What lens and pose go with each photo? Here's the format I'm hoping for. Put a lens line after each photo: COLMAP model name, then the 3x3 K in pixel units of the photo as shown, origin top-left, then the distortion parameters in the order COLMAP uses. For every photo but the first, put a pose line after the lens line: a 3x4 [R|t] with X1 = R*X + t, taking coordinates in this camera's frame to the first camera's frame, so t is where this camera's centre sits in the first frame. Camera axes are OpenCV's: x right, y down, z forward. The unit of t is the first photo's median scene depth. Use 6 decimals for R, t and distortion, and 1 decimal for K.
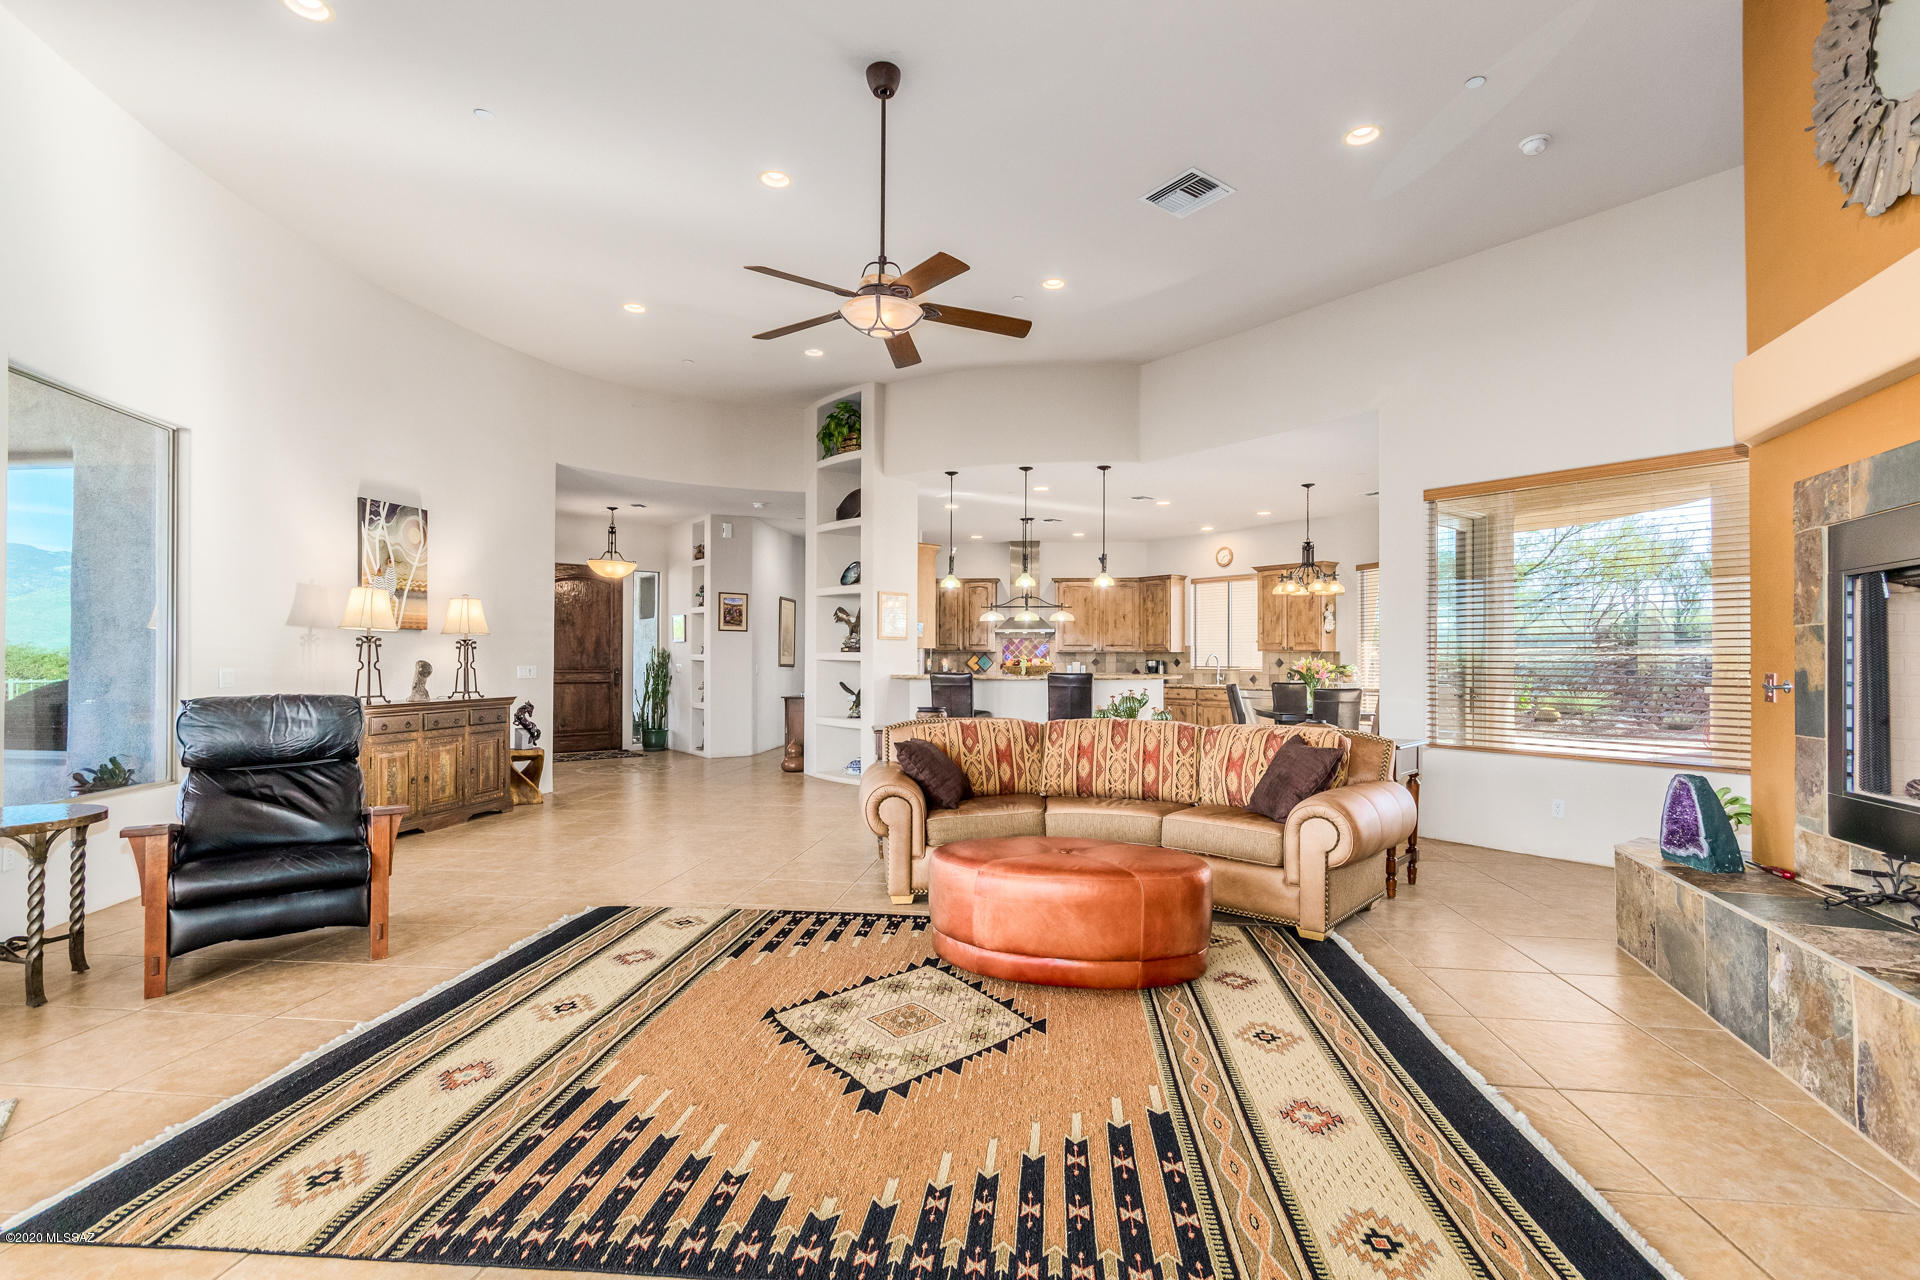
lens RADIAL K [[890.1, 0, 962.9], [0, 890.1, 652.6], [0, 0, 1]] dist [0.000348, 0.003875]
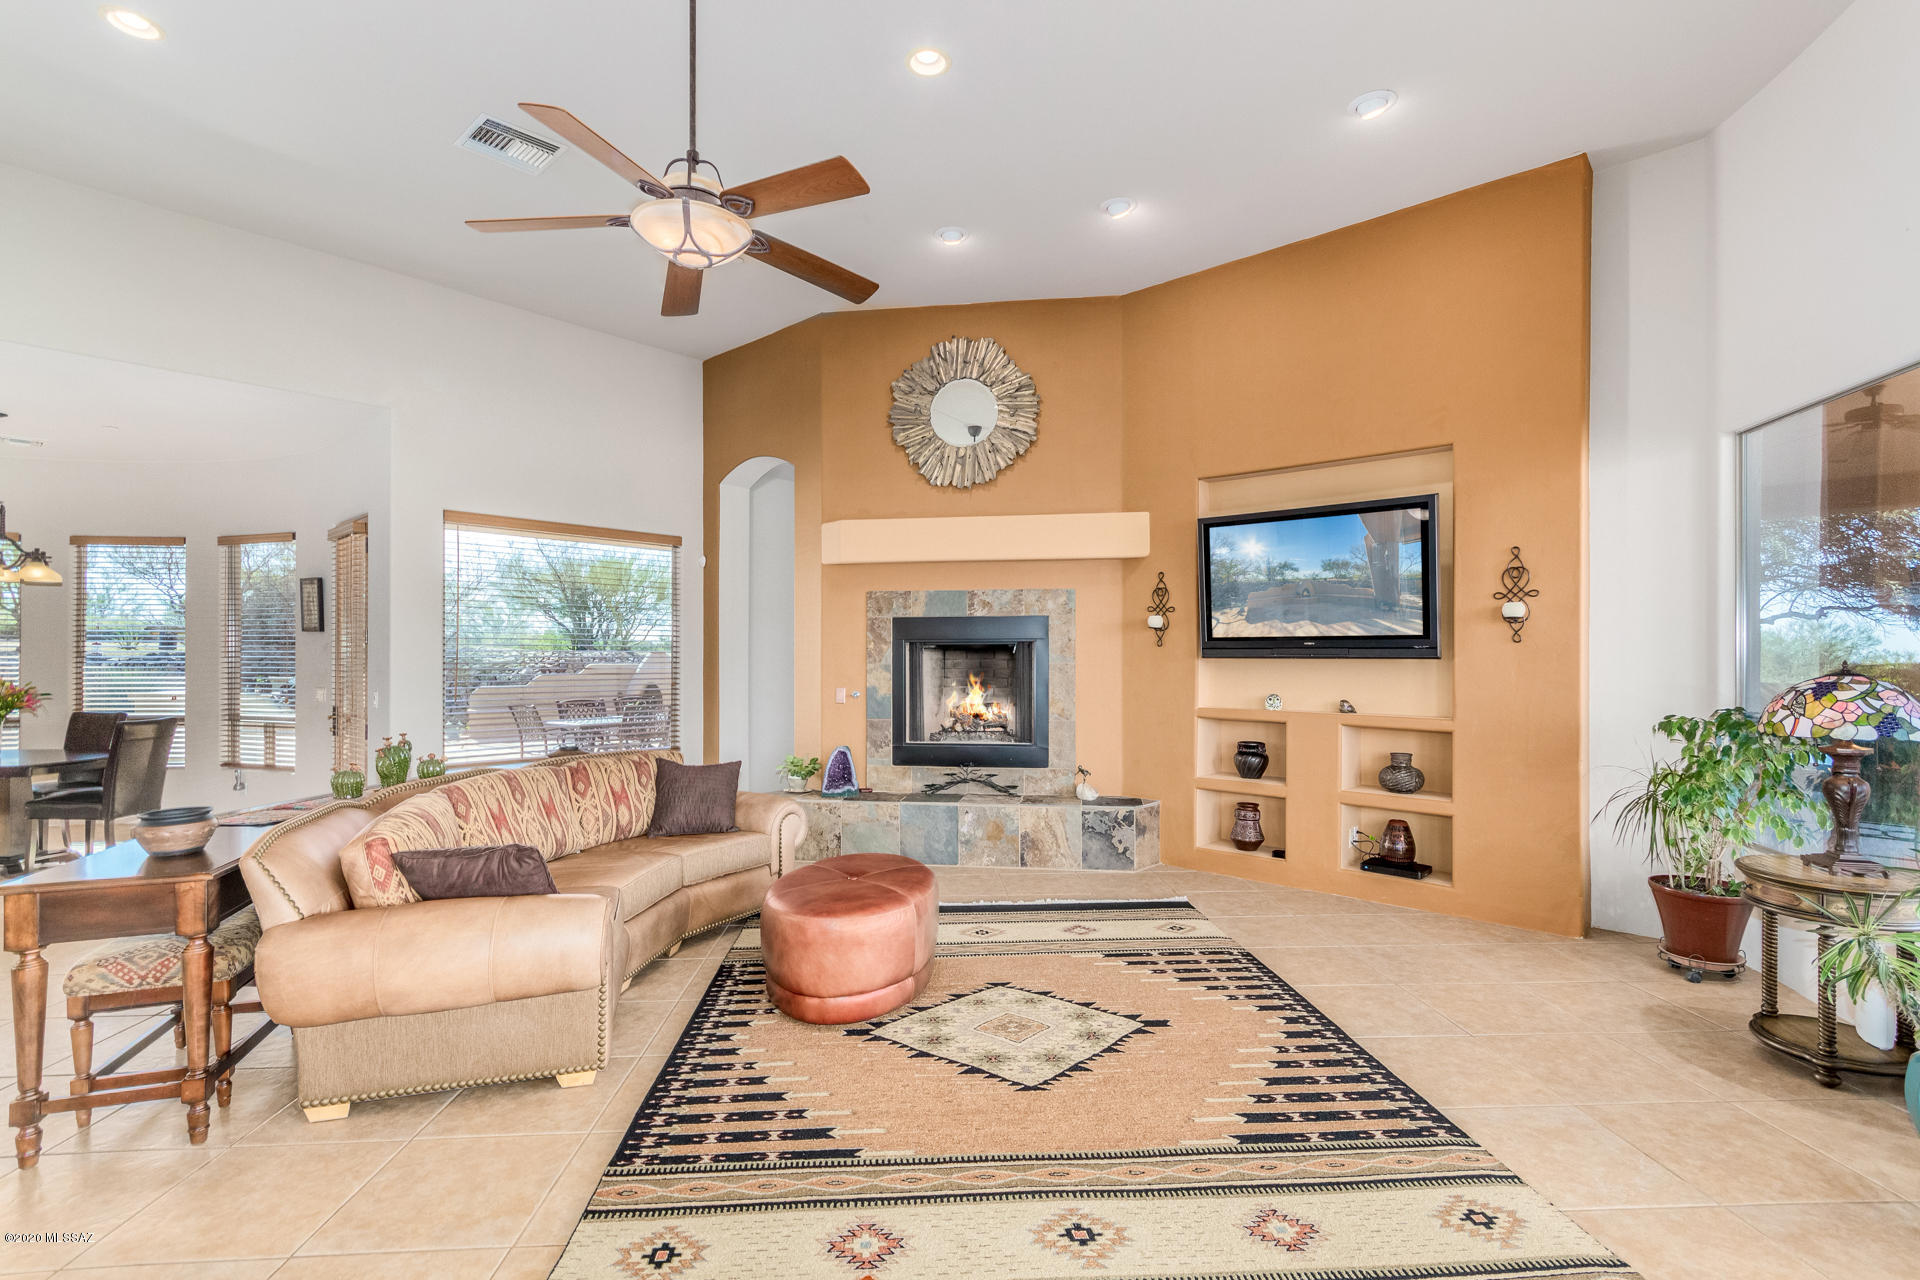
lens RADIAL K [[890.1, 0, 968.4], [0, 890.1, 651.2], [0, 0, 1]] dist [0.000348, 0.003875]
pose [[-0.181882, 0.001811, 0.983319, -0.848573], [-0.009571, 0.999948, -0.003612, -0.043018], [-0.983274, -0.010068, -0.181855, 0.923698]]
